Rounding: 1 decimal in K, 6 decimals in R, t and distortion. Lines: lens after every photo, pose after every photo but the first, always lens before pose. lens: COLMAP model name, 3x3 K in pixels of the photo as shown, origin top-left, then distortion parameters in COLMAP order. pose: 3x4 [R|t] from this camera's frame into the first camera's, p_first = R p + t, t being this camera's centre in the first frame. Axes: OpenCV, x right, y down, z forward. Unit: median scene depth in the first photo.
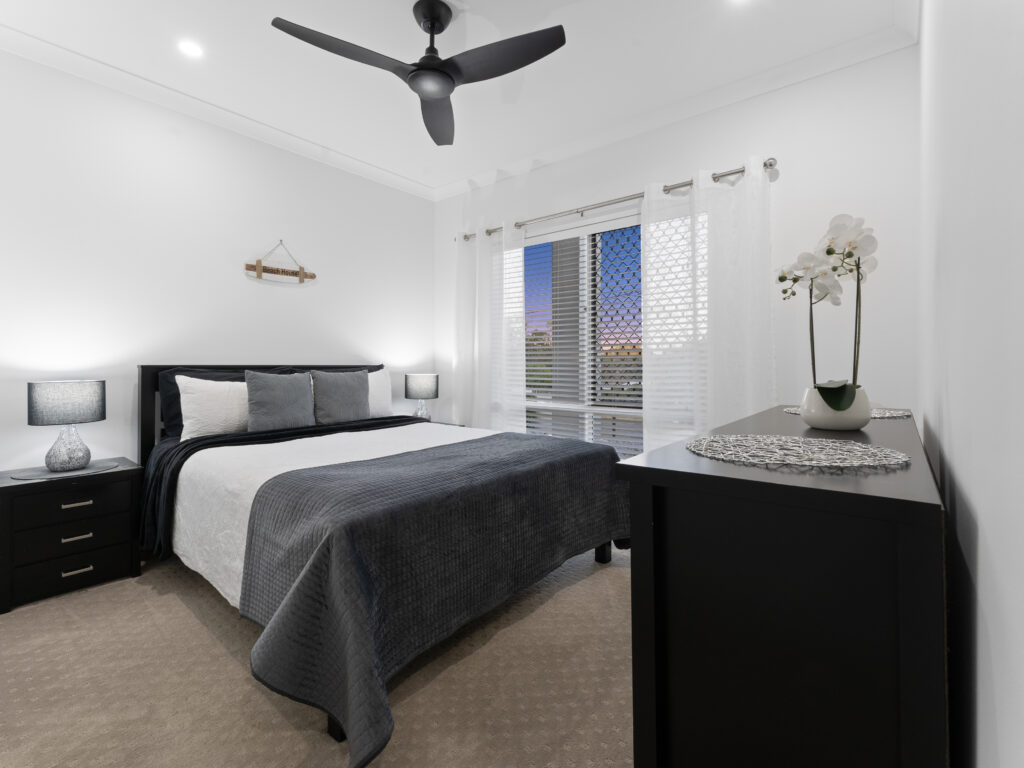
lens RADIAL K [[467.9, 0, 506.8], [0, 467.9, 366.1], [0, 0, 1]] dist [-0.000266, 0.000045]
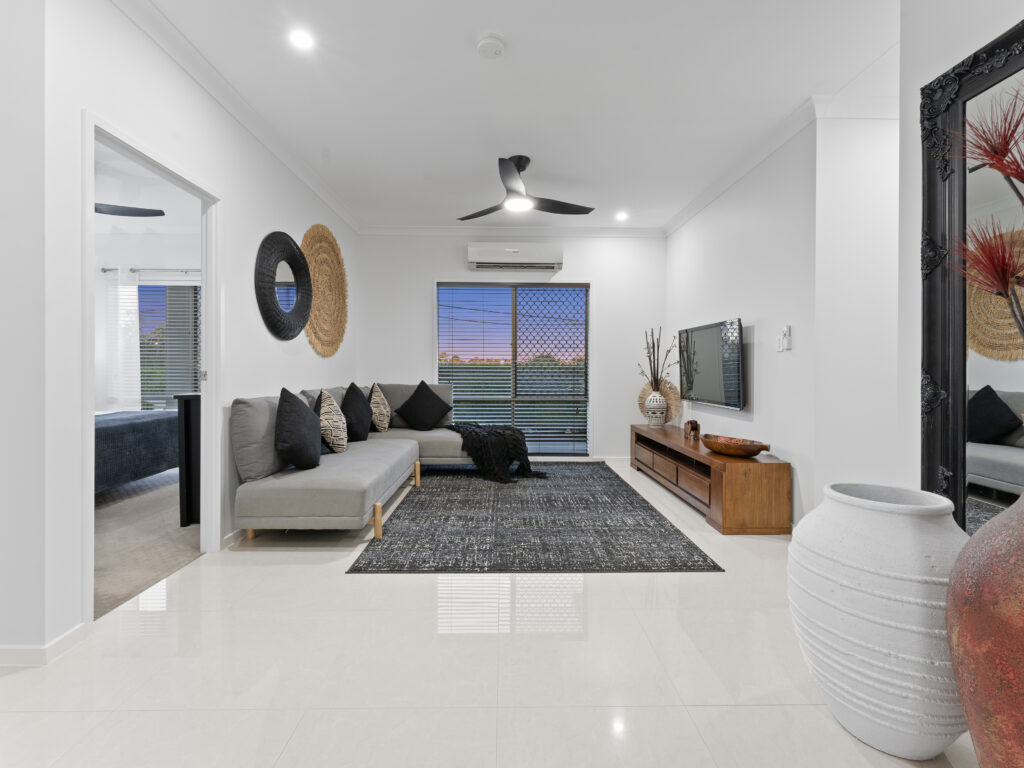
lens RADIAL K [[467.9, 0, 506.8], [0, 467.9, 366.1], [0, 0, 1]] dist [-0.000266, 0.000045]
pose [[0.755646, 0.002958, 0.654973, -0.051536], [0.010120, 0.999818, -0.016191, 0.021922], [-0.654902, 0.018863, 0.755479, -0.882814]]
